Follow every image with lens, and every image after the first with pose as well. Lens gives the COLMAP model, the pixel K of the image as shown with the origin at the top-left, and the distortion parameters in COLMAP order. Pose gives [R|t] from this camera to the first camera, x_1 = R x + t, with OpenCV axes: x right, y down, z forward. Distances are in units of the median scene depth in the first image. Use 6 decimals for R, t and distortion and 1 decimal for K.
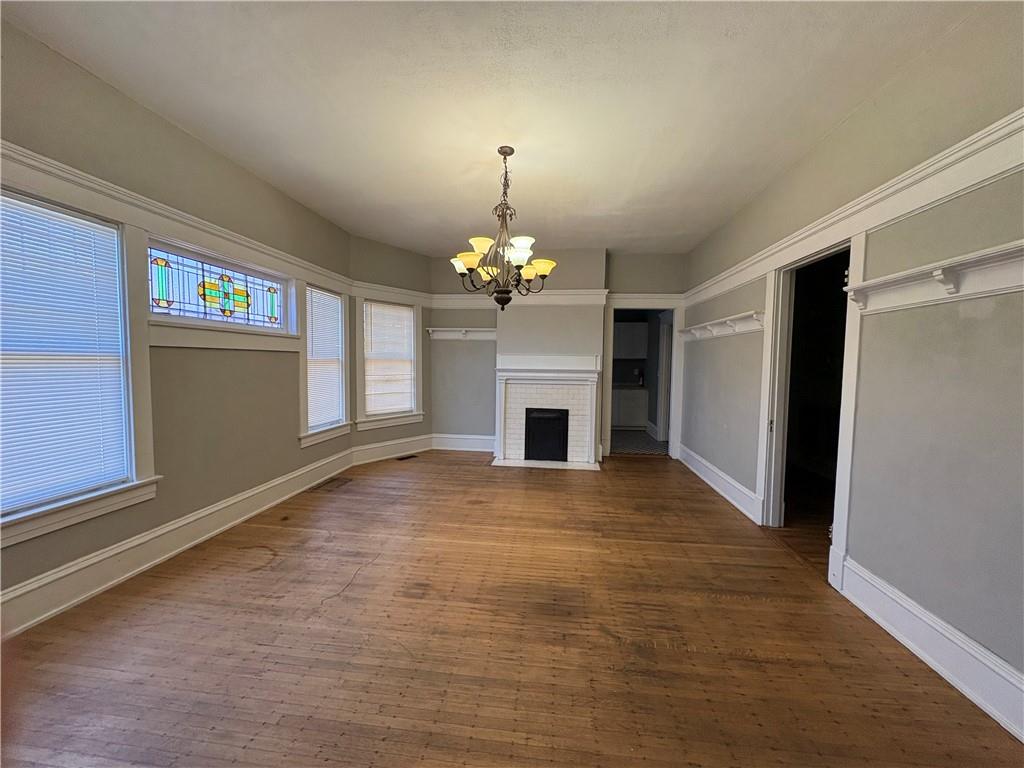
lens RADIAL K [[415.8, 0, 512.0], [0, 415.8, 384.0], [0, 0, 1]] dist [0.000068, 0.000076]
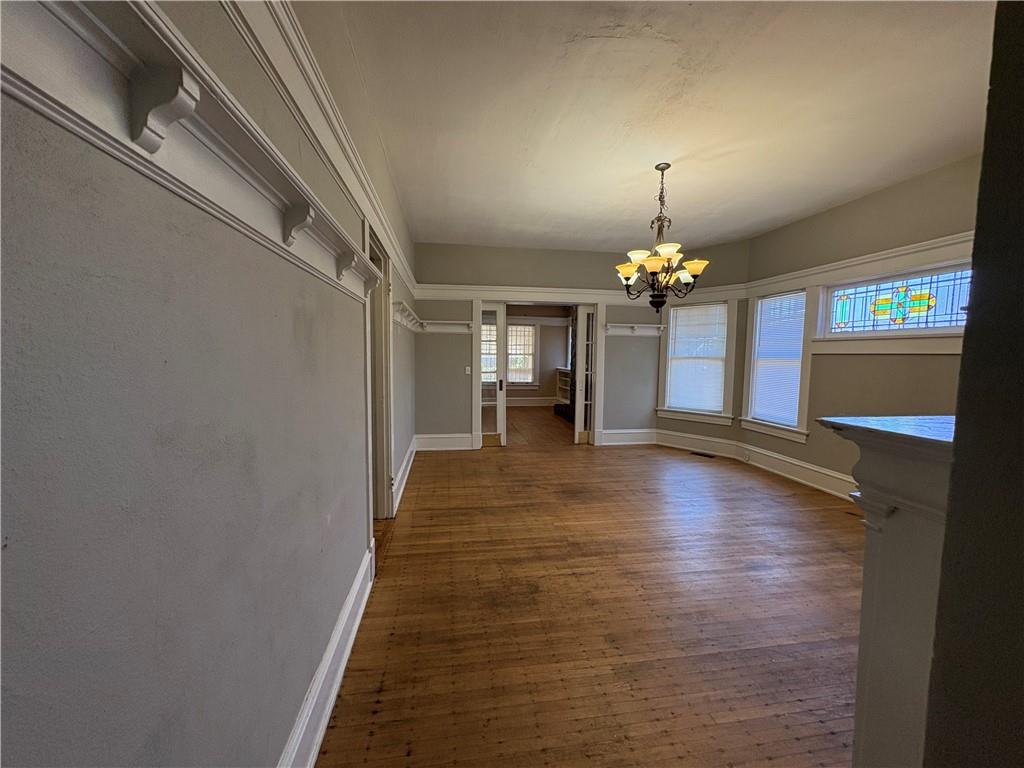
lens RADIAL K [[415.8, 0, 512.0], [0, 415.8, 384.0], [0, 0, 1]] dist [0.000068, 0.000076]
pose [[-0.964306, -0.008661, -0.264649, 0.641793], [-0.041369, 0.992119, 0.118270, -0.102830], [0.261539, 0.124997, -0.957065, 1.980804]]
